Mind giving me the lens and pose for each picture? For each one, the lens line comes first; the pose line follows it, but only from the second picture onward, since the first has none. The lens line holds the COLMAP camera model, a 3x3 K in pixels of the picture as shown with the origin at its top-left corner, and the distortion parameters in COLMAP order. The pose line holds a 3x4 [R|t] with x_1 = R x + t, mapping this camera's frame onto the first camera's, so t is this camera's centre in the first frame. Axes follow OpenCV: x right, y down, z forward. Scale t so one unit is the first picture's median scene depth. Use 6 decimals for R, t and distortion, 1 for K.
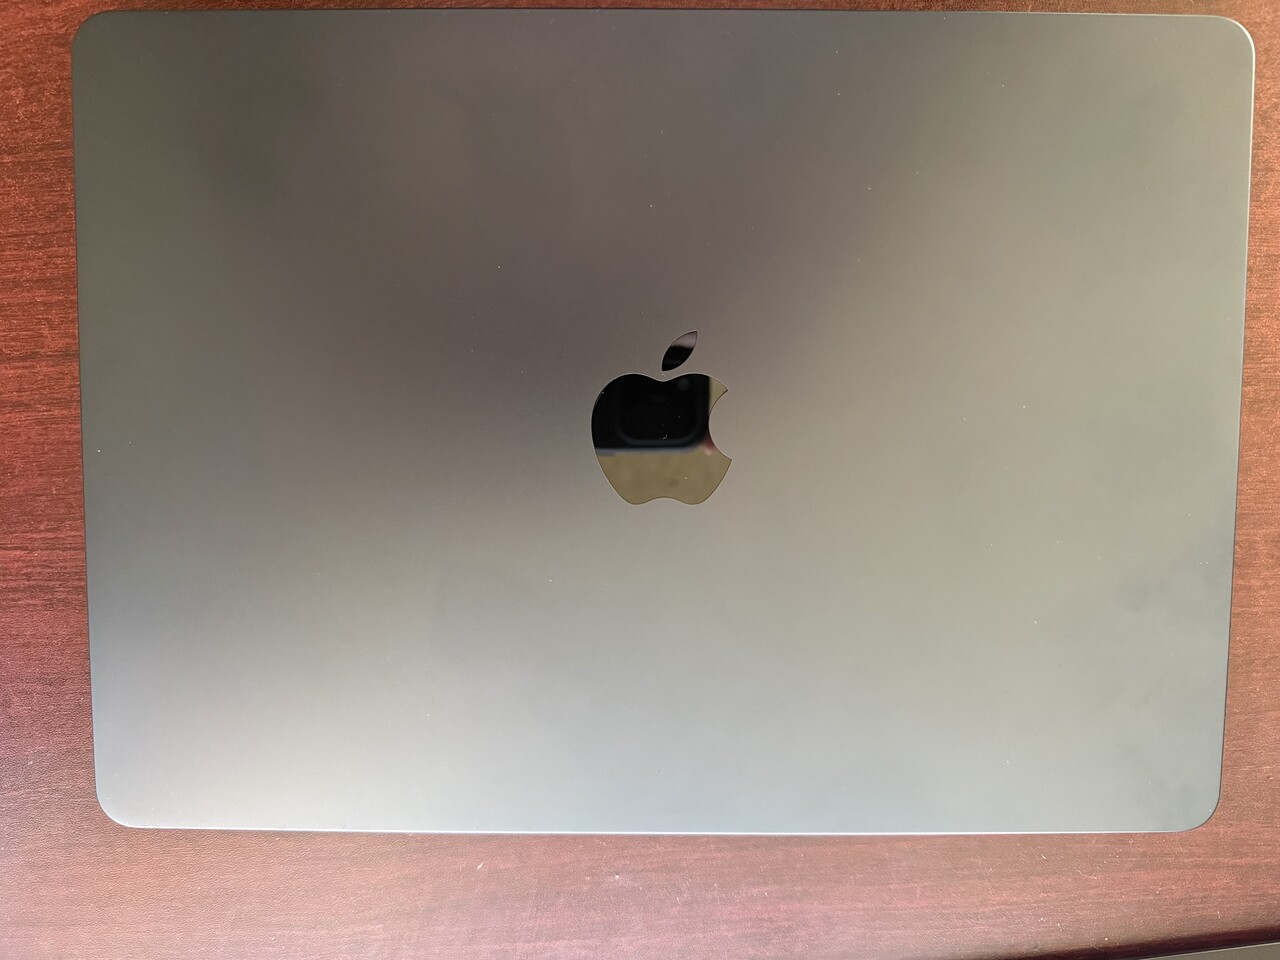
lens RADIAL K [[950.6, 0, 637.6], [0, 950.6, 479.9], [0, 0, 1]] dist [-0.028284, -0.004575]
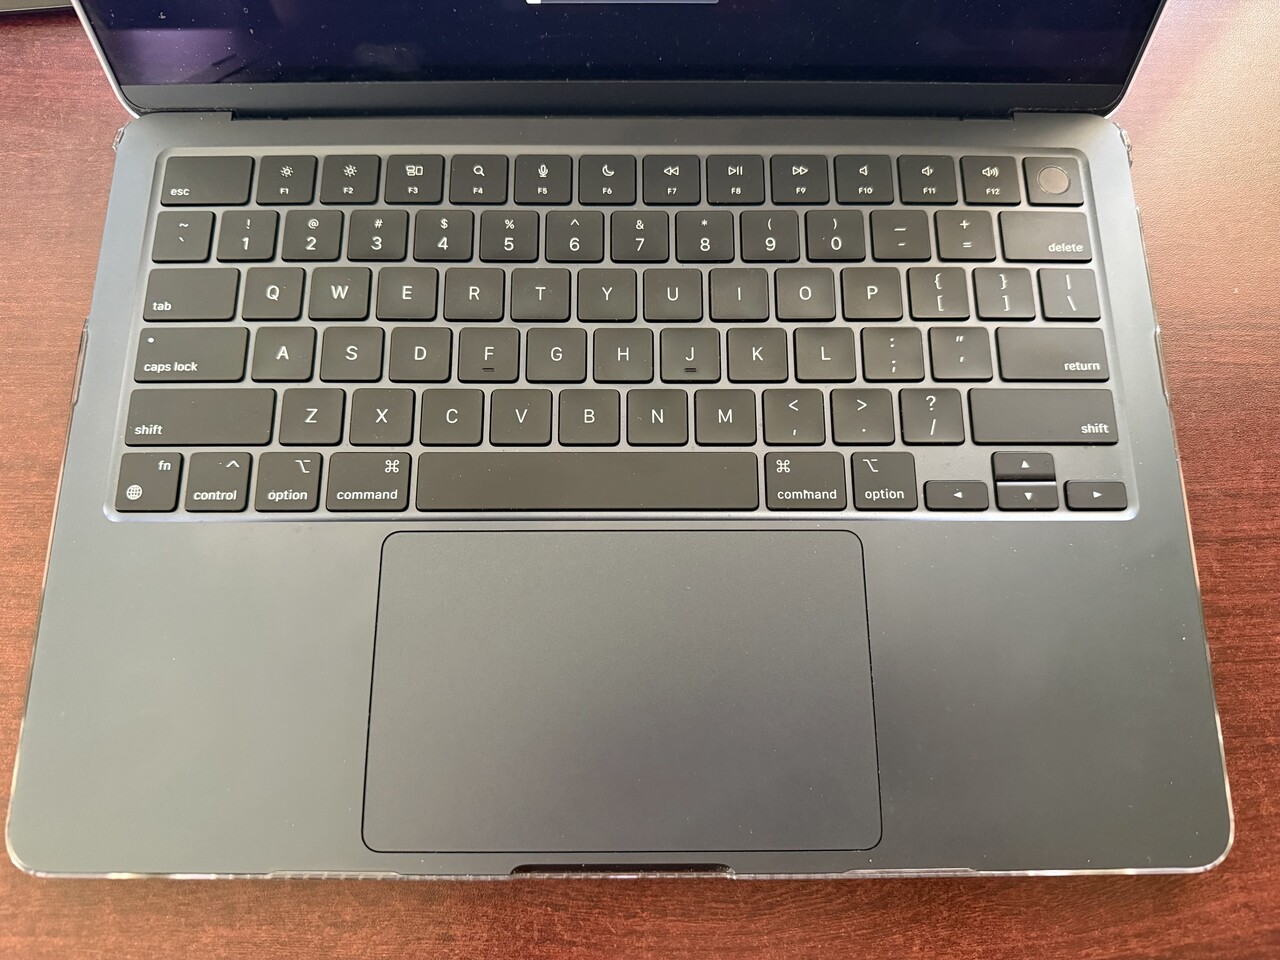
lens RADIAL K [[950.6, 0, 640.9], [0, 950.6, 479.4], [0, 0, 1]] dist [-0.028284, -0.004575]
pose [[-0.999680, -0.025137, 0.002730, -0.014197], [0.025190, -0.980752, 0.193627, -0.280494], [-0.002190, 0.193634, 0.981071, -0.007264]]
